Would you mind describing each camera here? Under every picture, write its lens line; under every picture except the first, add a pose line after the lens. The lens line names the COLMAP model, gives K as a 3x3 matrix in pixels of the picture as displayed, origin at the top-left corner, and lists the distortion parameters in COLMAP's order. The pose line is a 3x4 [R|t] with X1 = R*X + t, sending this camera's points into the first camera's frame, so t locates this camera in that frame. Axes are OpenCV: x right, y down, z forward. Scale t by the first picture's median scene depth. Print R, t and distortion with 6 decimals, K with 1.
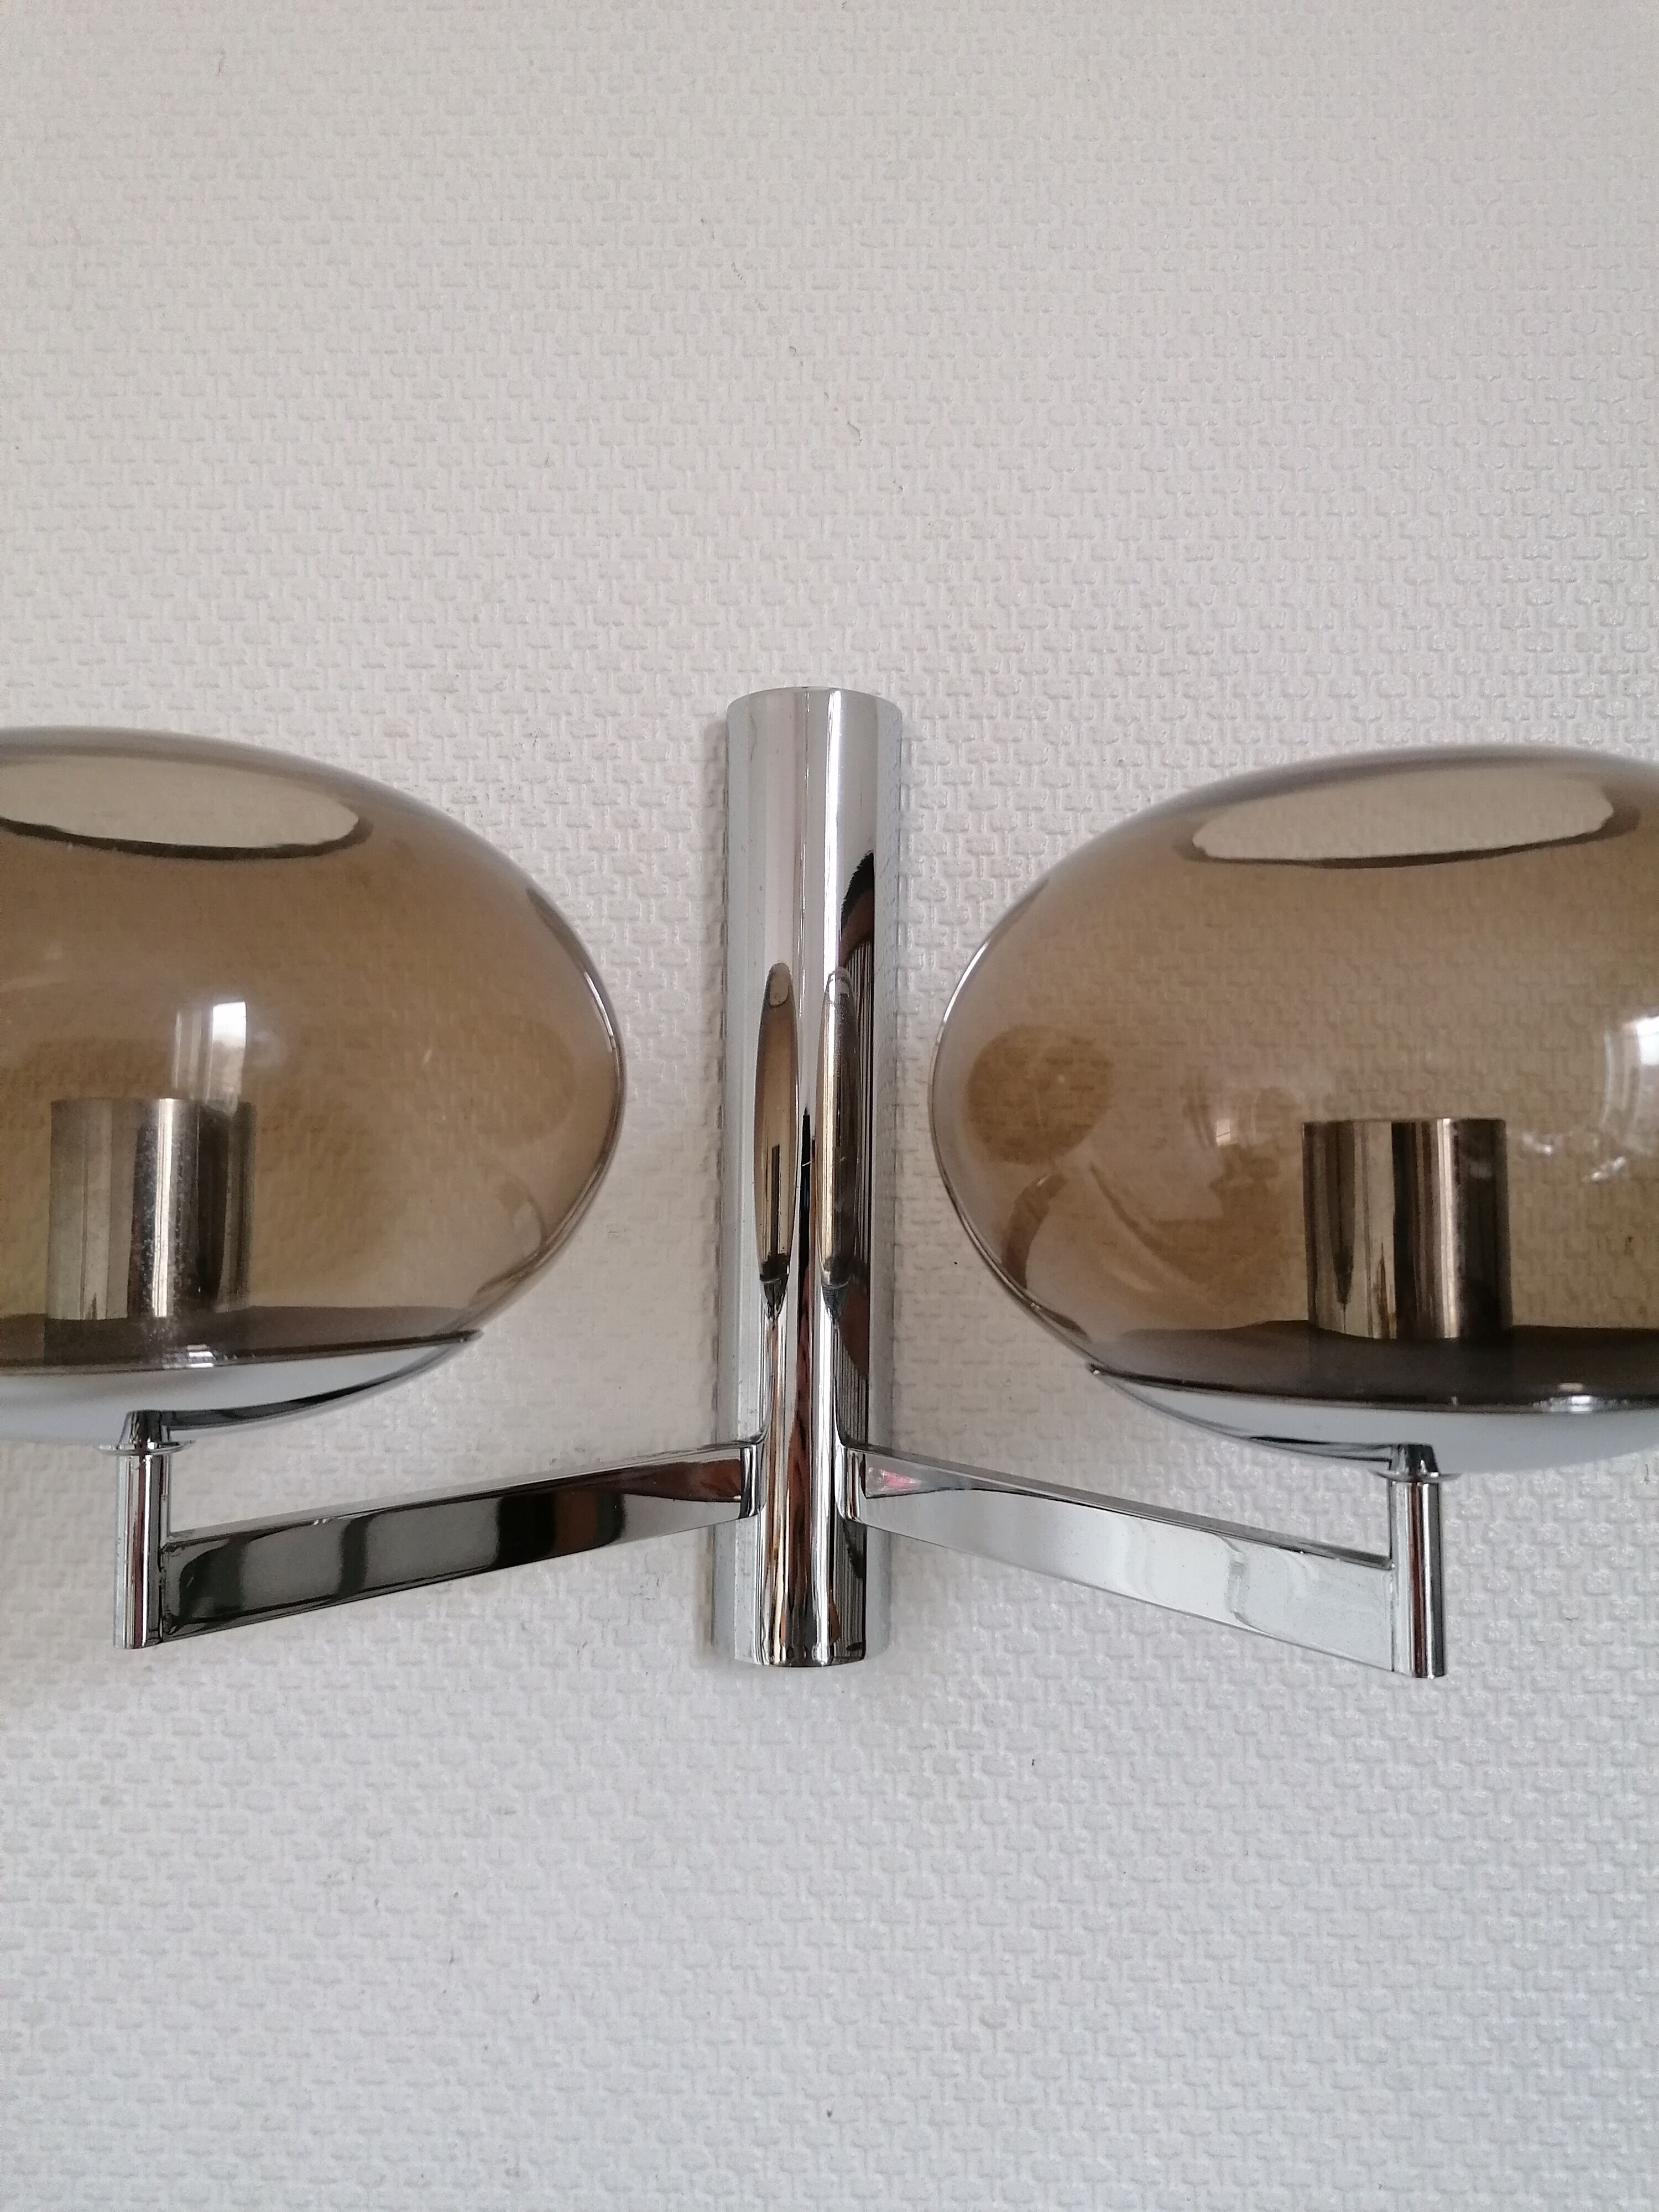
lens RADIAL K [[1707.8, 0, 824.3], [0, 1707.8, 1109.5], [0, 0, 1]] dist [0.020540, -0.018293]
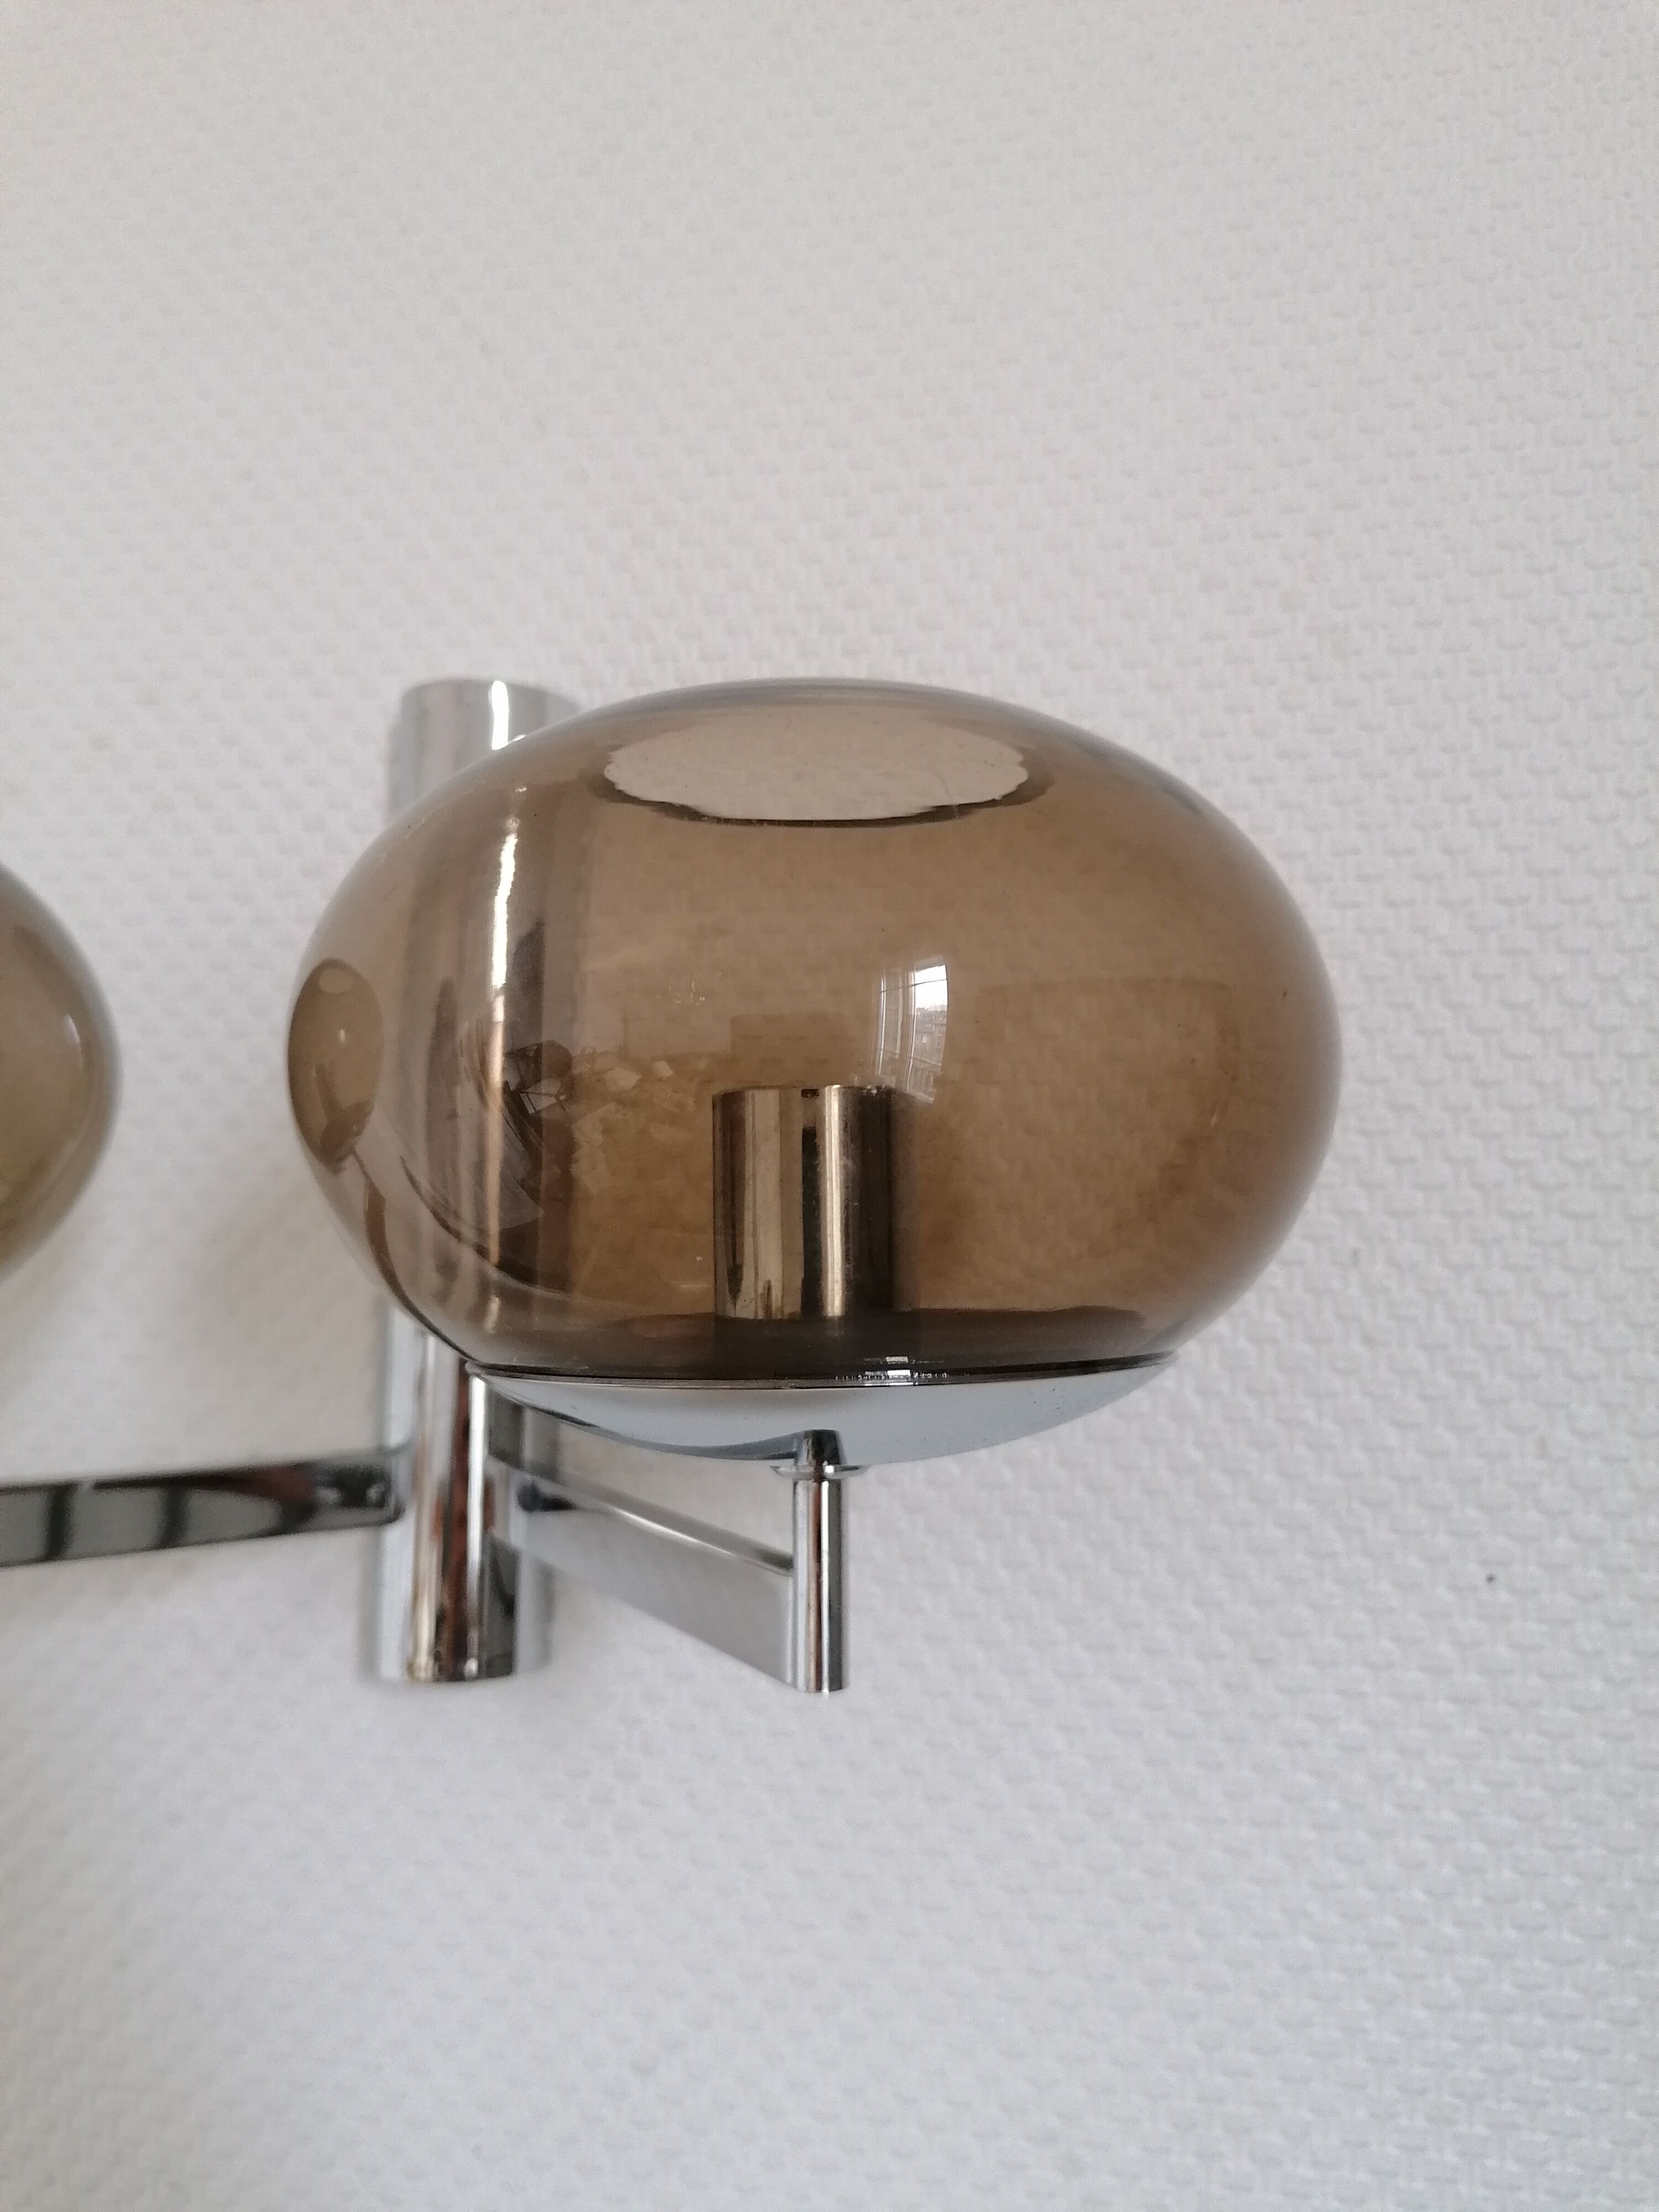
lens RADIAL K [[1759.9, 0, 831.6], [0, 1759.9, 1098.5], [0, 0, 1]] dist [0.000660, -0.032819]
pose [[0.988655, -0.009533, -0.149899, 0.324882], [0.003853, 0.999265, -0.038139, 0.031500], [0.150152, 0.037129, 0.987966, 0.035098]]
